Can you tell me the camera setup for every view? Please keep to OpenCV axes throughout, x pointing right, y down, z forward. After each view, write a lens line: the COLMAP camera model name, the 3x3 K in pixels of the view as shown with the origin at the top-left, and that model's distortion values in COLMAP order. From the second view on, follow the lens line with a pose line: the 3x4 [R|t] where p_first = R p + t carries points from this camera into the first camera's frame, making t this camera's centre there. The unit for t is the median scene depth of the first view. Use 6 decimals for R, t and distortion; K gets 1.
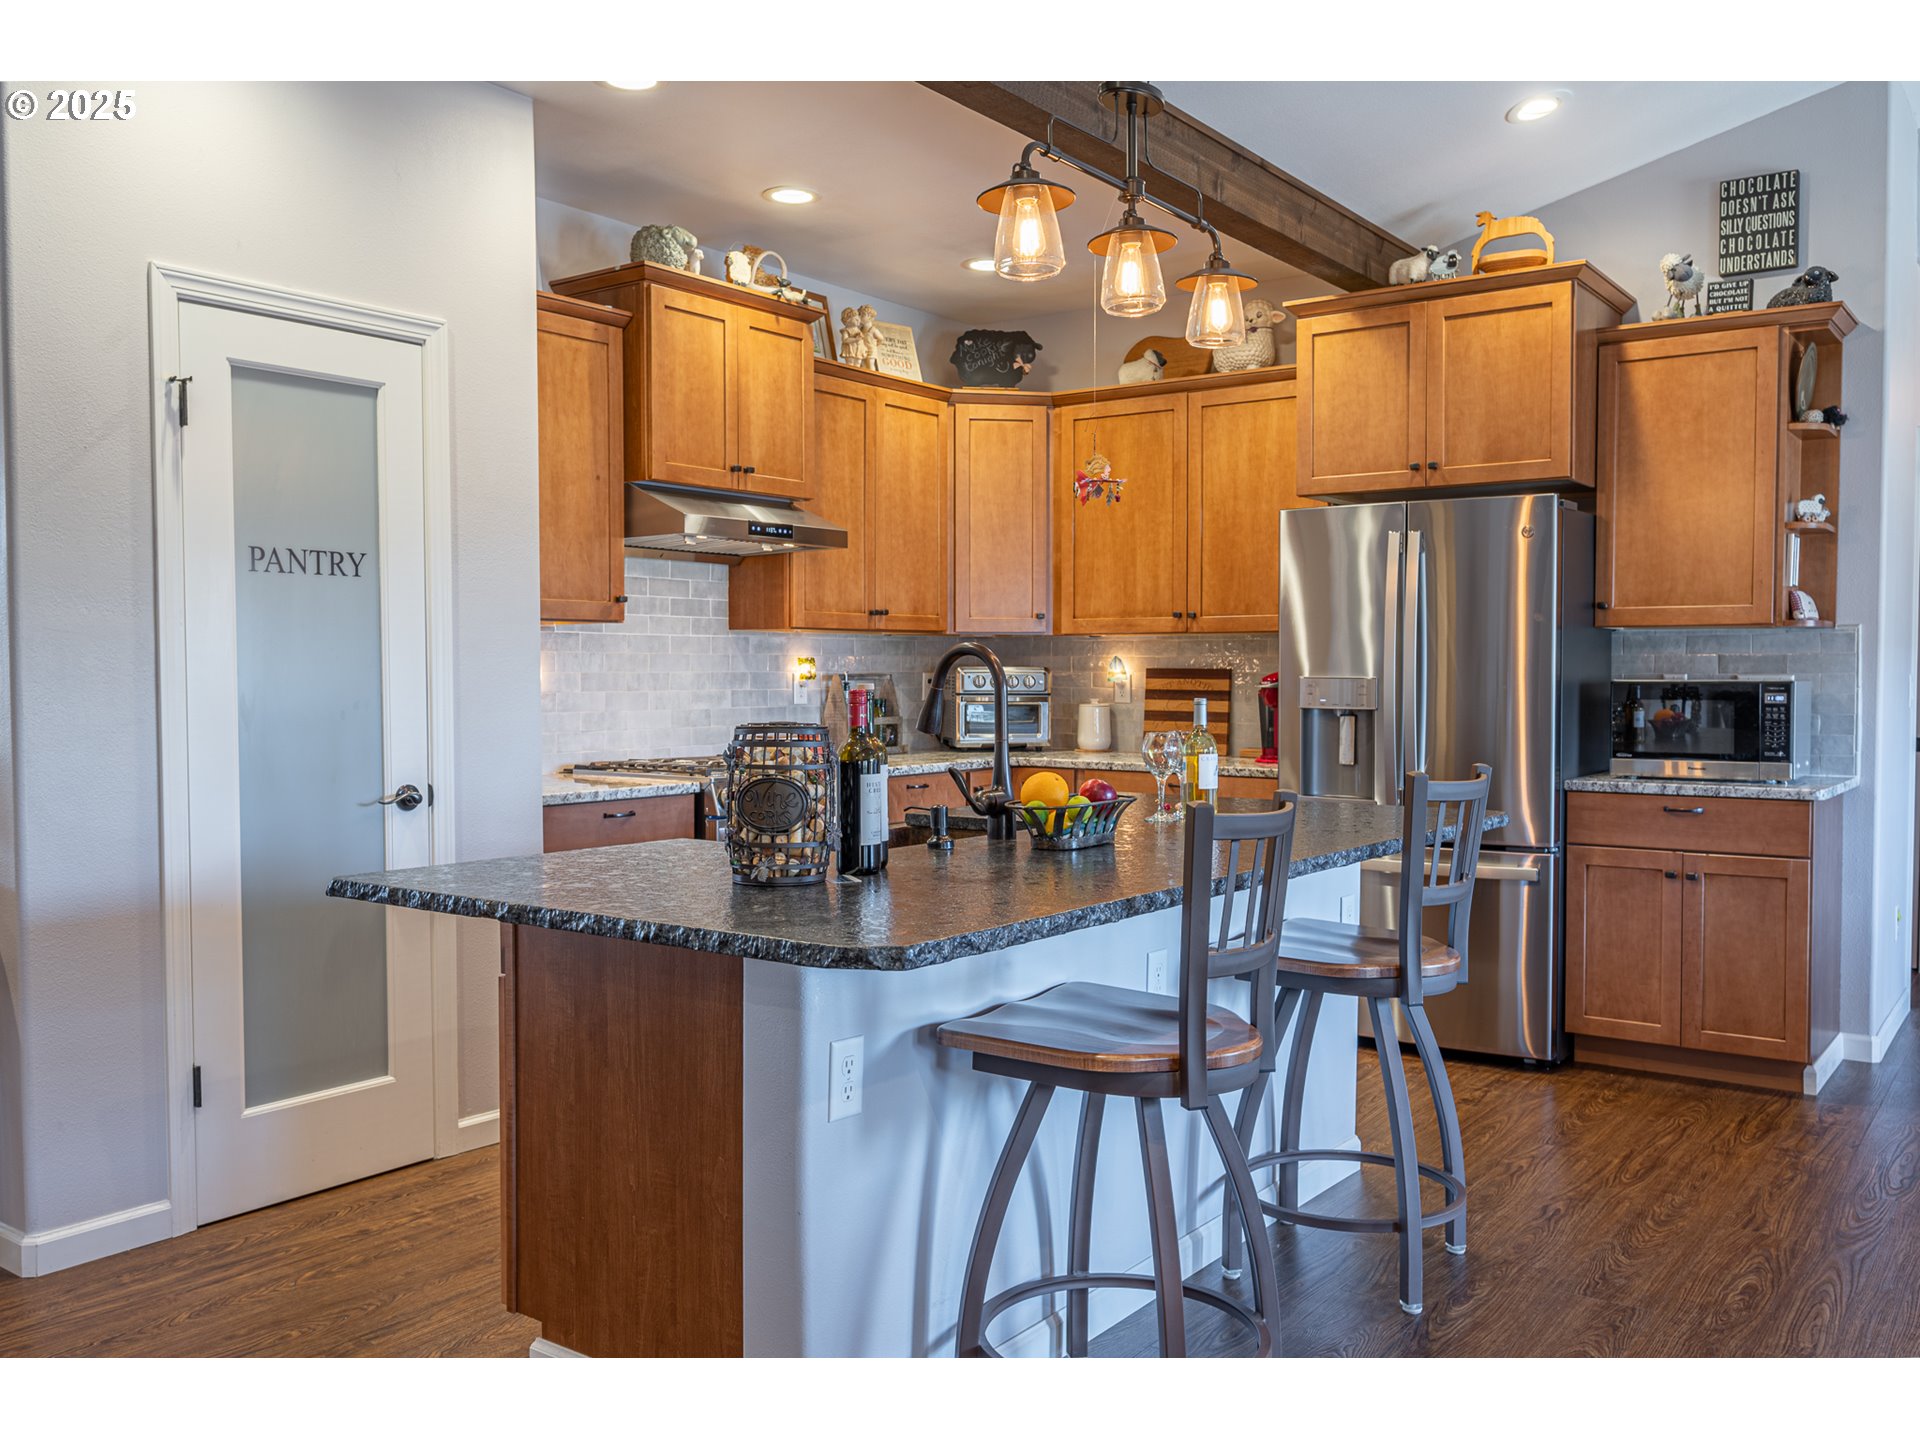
lens RADIAL K [[1575.8, 0, 939.2], [0, 1575.8, 723.7], [0, 0, 1]] dist [-0.008140, -0.006653]
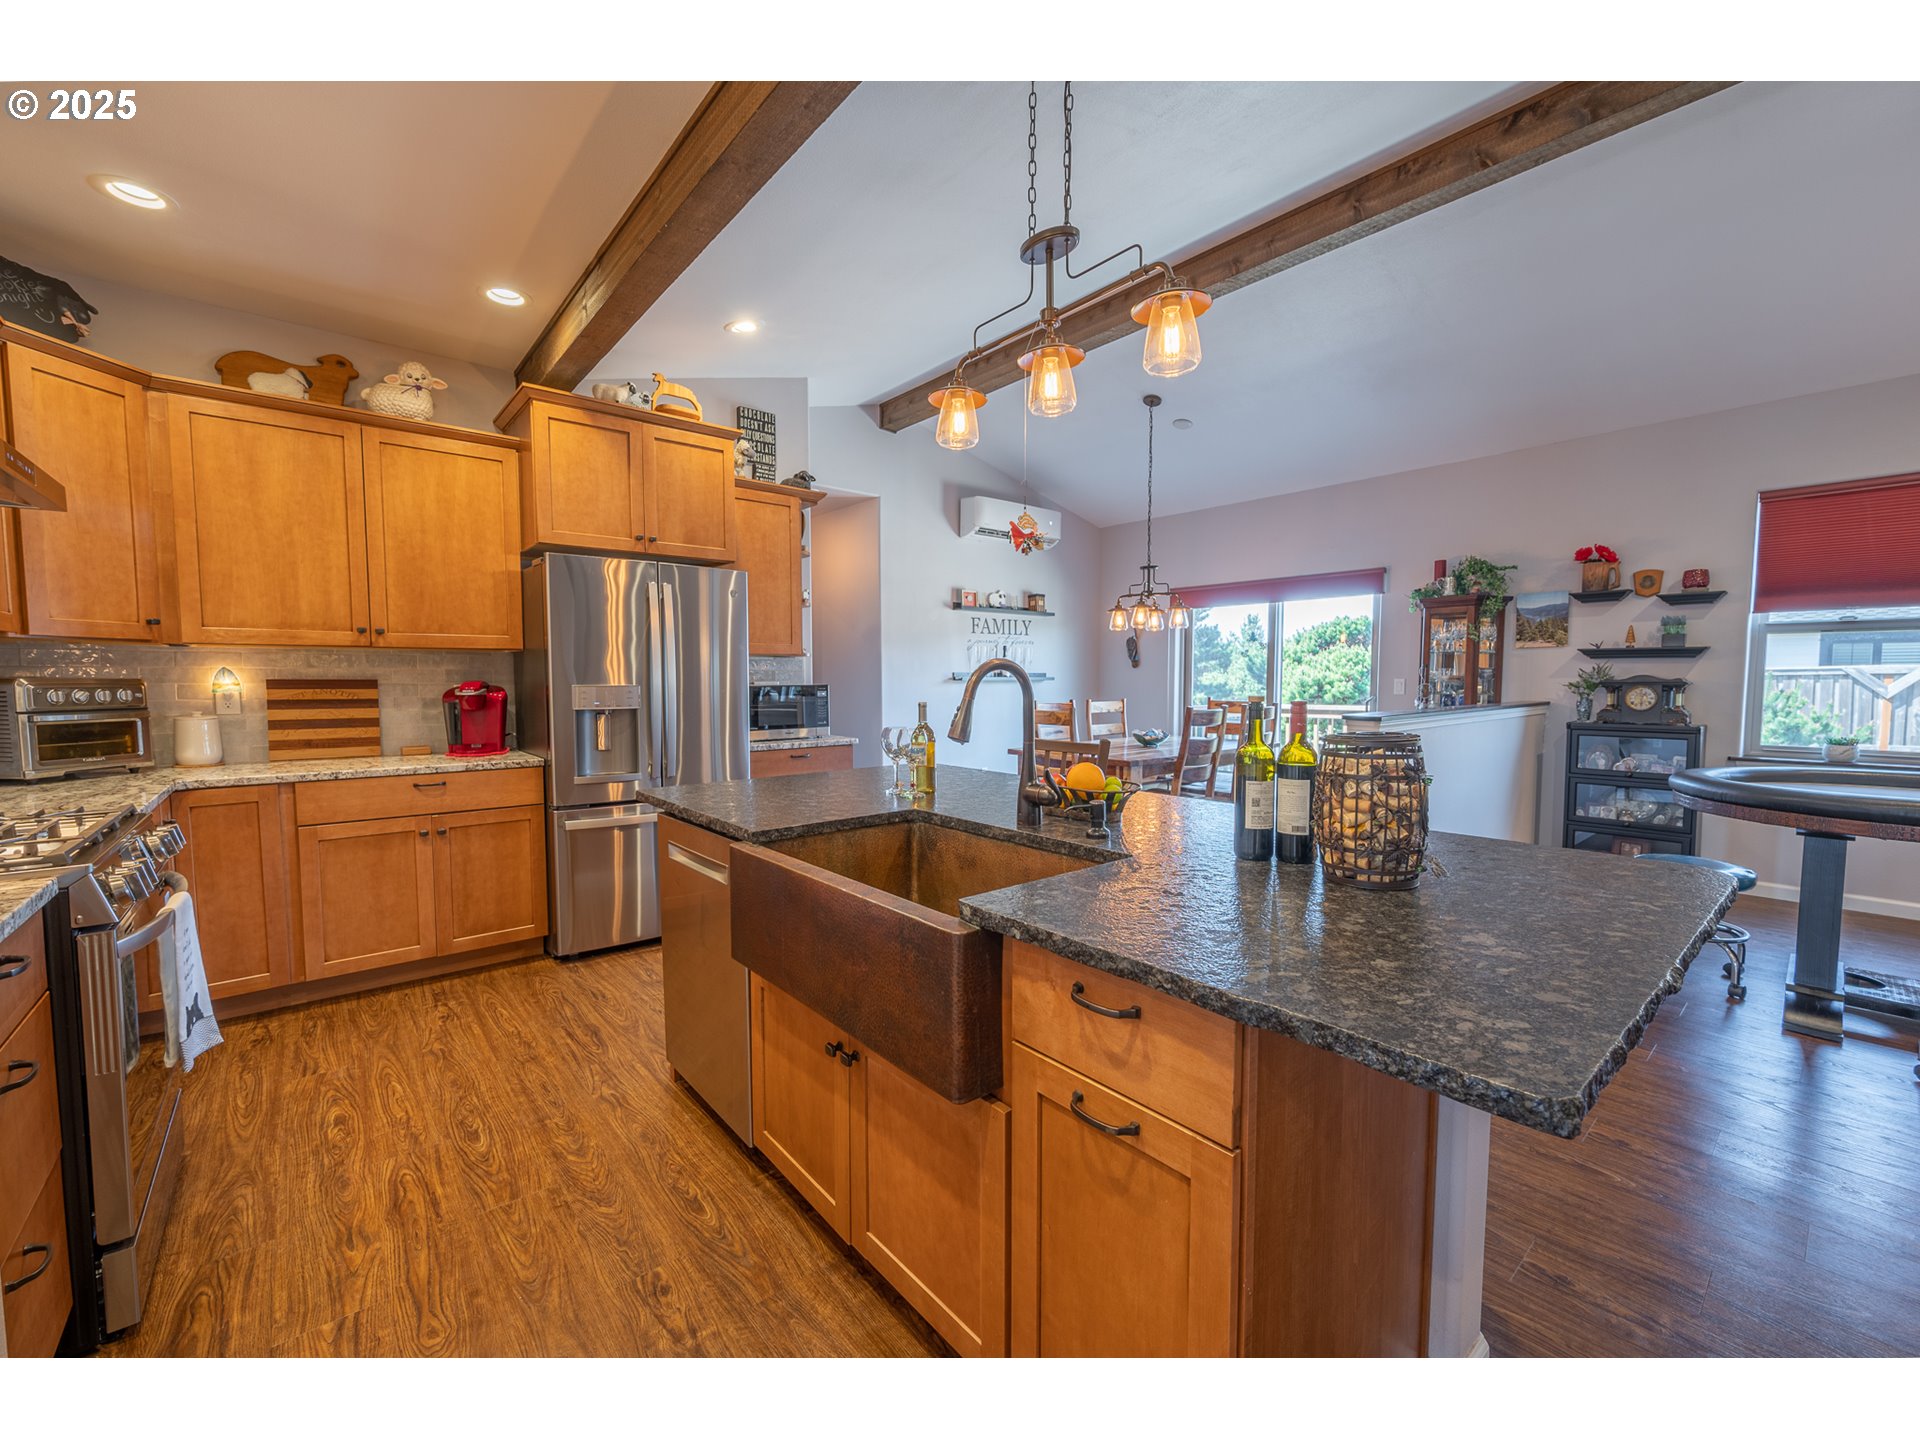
lens RADIAL K [[775.6, 0, 958.8], [0, 775.6, 724.9], [0, 0, 1]] dist [-0.000694, -0.000315]
pose [[0.226041, -0.062110, 0.972136, -0.288777], [0.035302, 0.997832, 0.055543, -0.019600], [-0.973478, 0.021764, 0.227744, 0.495250]]
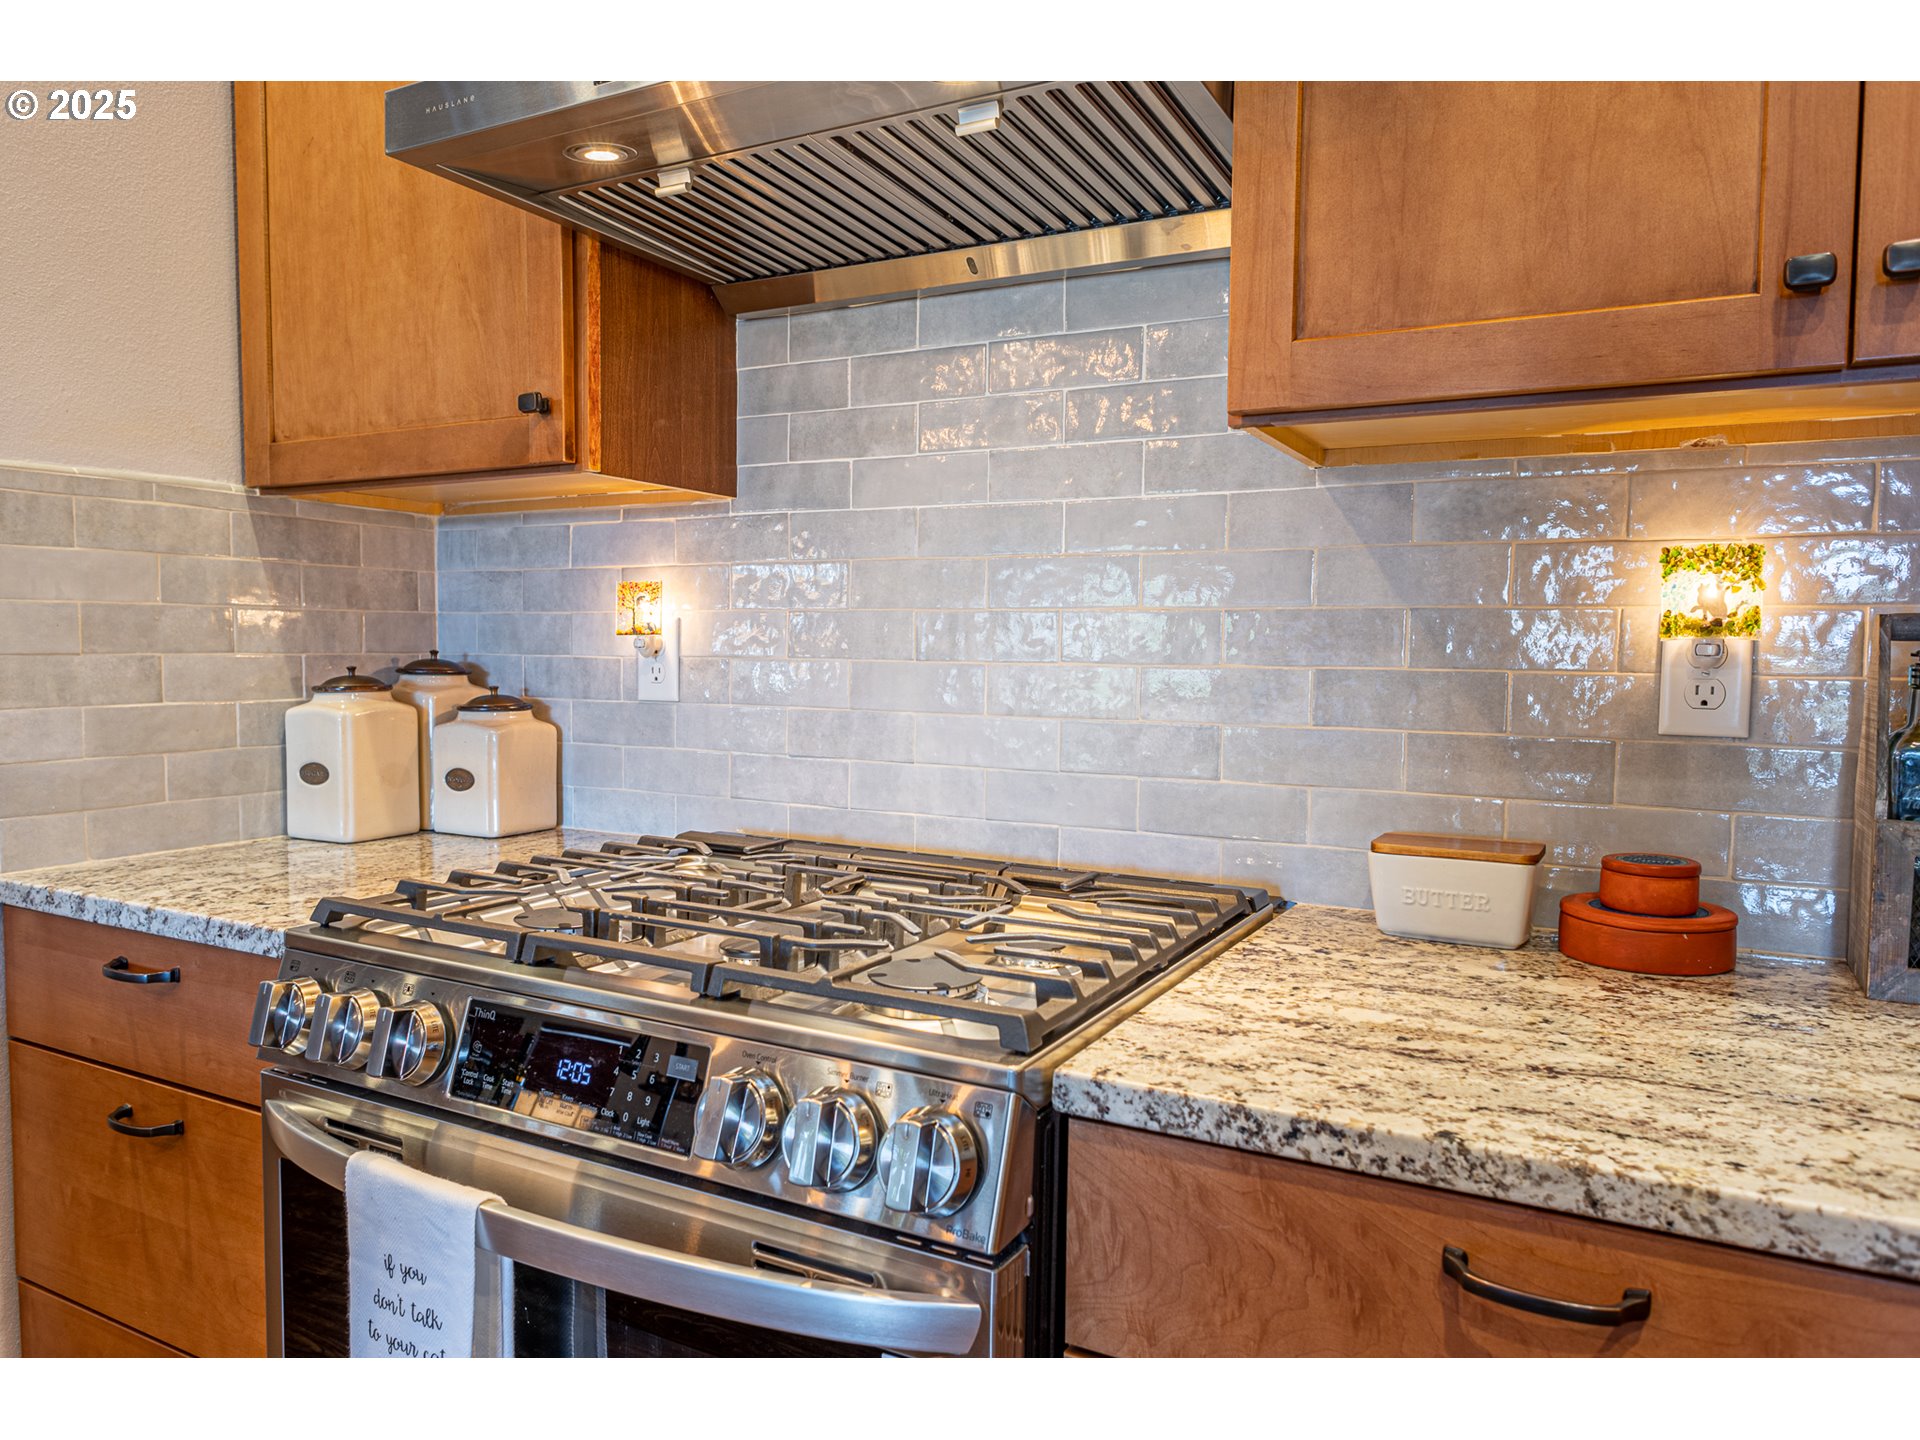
lens RADIAL K [[1309.1, 0, 960.0], [0, 1309.1, 720.0], [0, 0, 1]] dist [-0.005185, -0.000606]
pose [[0.144449, 0.055515, -0.987954, 0.102213], [-0.044783, 0.997769, 0.049519, -0.020561], [0.988498, 0.037091, 0.146613, 0.891336]]
